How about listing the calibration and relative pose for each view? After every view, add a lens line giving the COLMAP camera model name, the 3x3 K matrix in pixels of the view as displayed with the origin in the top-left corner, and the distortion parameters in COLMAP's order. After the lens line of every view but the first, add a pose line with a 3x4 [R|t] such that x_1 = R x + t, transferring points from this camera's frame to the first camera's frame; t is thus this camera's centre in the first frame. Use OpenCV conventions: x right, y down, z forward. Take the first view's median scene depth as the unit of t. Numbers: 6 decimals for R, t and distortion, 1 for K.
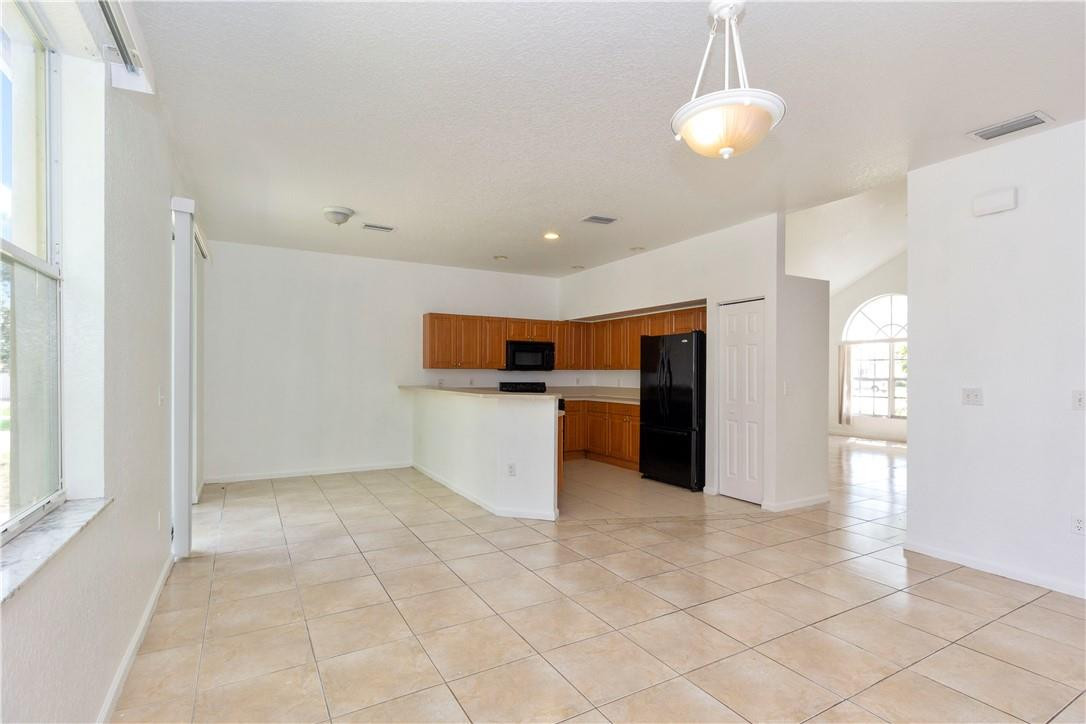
lens RADIAL K [[521.0, 0, 545.4], [0, 521.0, 372.9], [0, 0, 1]] dist [-0.000436, 0.001818]
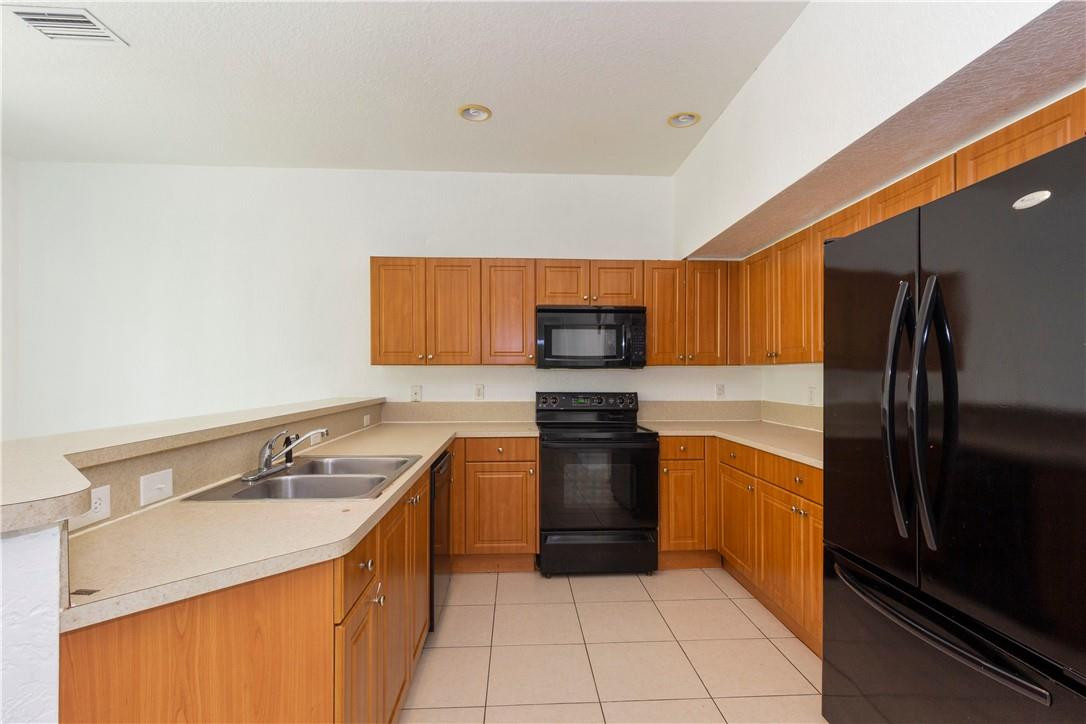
lens RADIAL K [[521.0, 0, 548.3], [0, 521.0, 367.4], [0, 0, 1]] dist [-0.000436, 0.001818]
pose [[0.896948, -0.008618, -0.442051, 0.172692], [0.006322, 0.999958, -0.006667, -0.002651], [0.442090, 0.003185, 0.896965, 0.670513]]
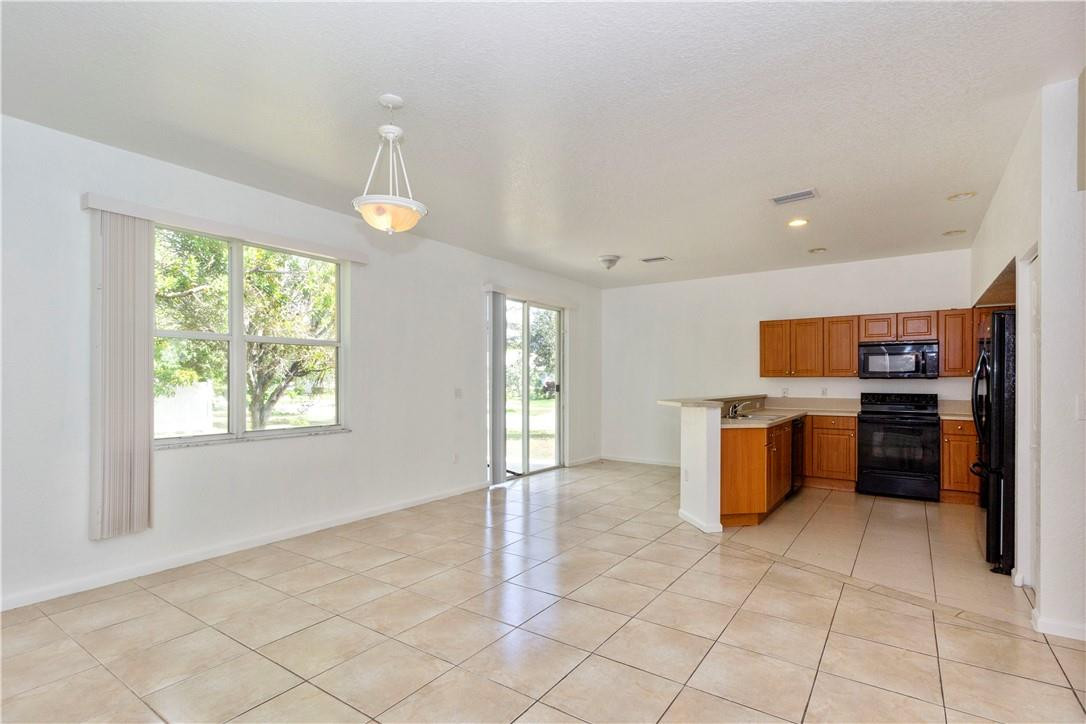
lens RADIAL K [[521.0, 0, 545.4], [0, 521.0, 380.9], [0, 0, 1]] dist [-0.000436, 0.001818]
pose [[0.428420, -0.005374, -0.903564, 0.542559], [0.000449, 0.999983, -0.005734, 0.004105], [0.903580, 0.002051, 0.428415, 0.220926]]
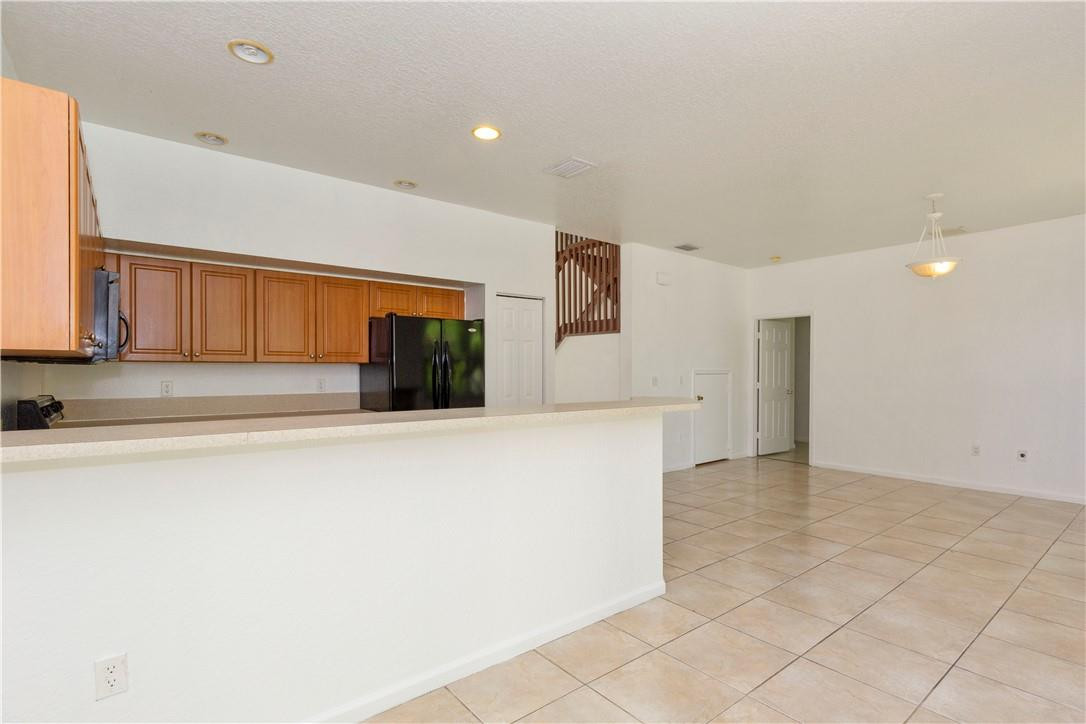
lens RADIAL K [[521.0, 0, 540.3], [0, 521.0, 367.3], [0, 0, 1]] dist [-0.000436, 0.001818]
pose [[-0.142979, -0.014606, 0.989618, -0.515303], [-0.001440, 0.999893, 0.014549, -0.011899], [-0.989725, 0.000655, -0.142985, 0.908073]]
